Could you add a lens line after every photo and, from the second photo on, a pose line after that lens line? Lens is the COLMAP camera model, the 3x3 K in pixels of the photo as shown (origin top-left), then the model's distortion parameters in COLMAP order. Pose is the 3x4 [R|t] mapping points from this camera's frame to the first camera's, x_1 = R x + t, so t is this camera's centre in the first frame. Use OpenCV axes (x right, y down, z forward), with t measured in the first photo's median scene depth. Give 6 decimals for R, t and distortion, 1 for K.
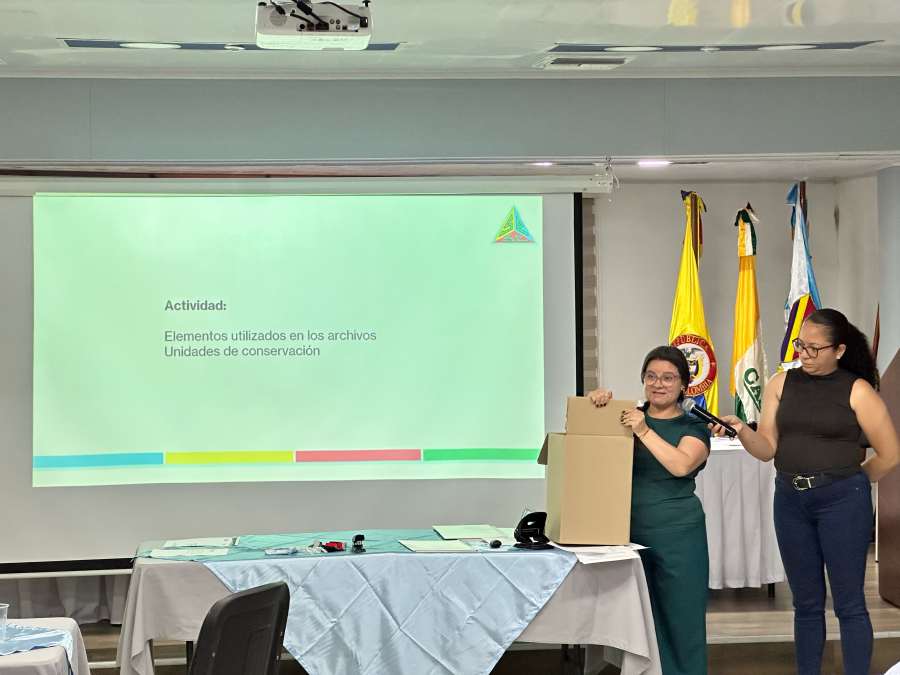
lens RADIAL K [[1994.6, 0, 445.5], [0, 1994.6, 334.5], [0, 0, 1]] dist [0.119468, 0.000000]
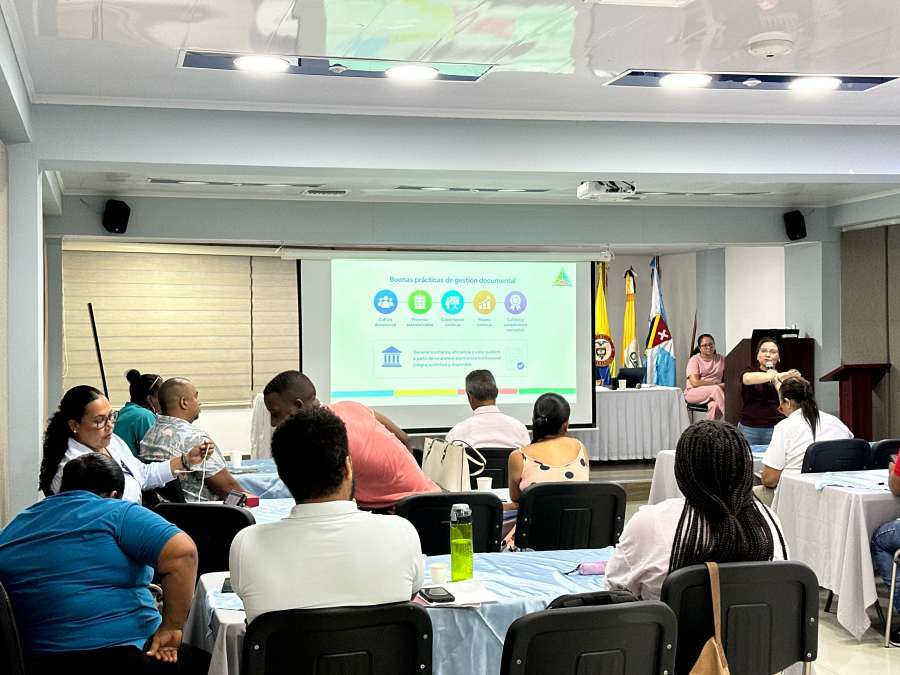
lens RADIAL K [[1261.1, 0, 455.2], [0, 1261.1, 368.5], [0, 0, 1]] dist [0.171601, 0.000000]
pose [[0.988033, -0.001152, 0.154239, -0.269521], [-0.001513, 0.999852, 0.017162, 0.015936], [-0.154236, -0.017190, 0.987884, -0.244825]]
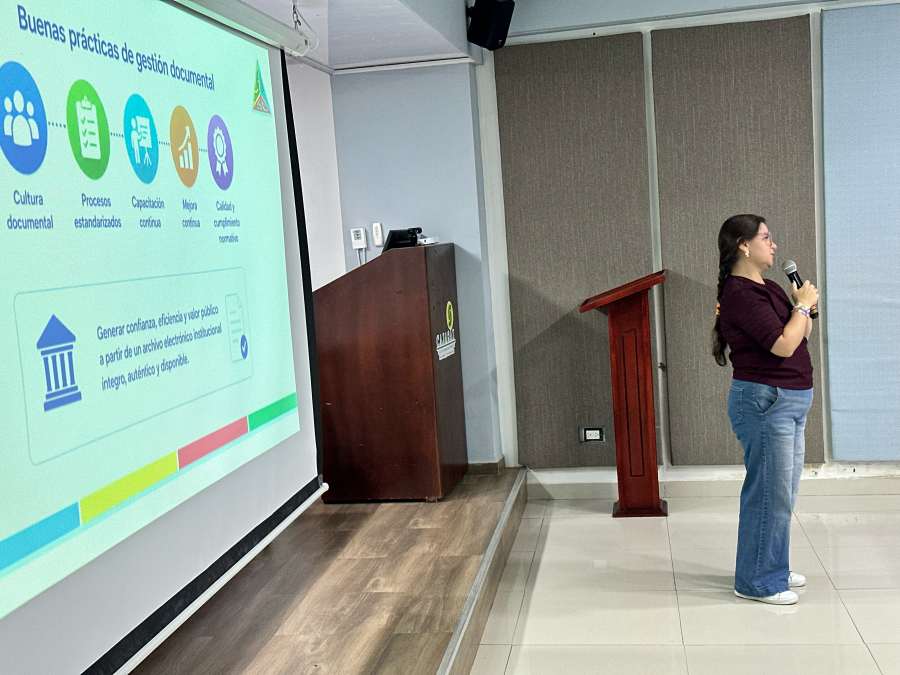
lens RADIAL K [[1261.1, 0, 448.6], [0, 1261.1, 341.4], [0, 0, 1]] dist [0.171601, 0.000000]
pose [[0.251870, -0.096441, 0.962944, -0.396416], [0.081933, 0.993575, 0.078078, 0.005900], [-0.964286, 0.059231, 0.258154, 0.830099]]
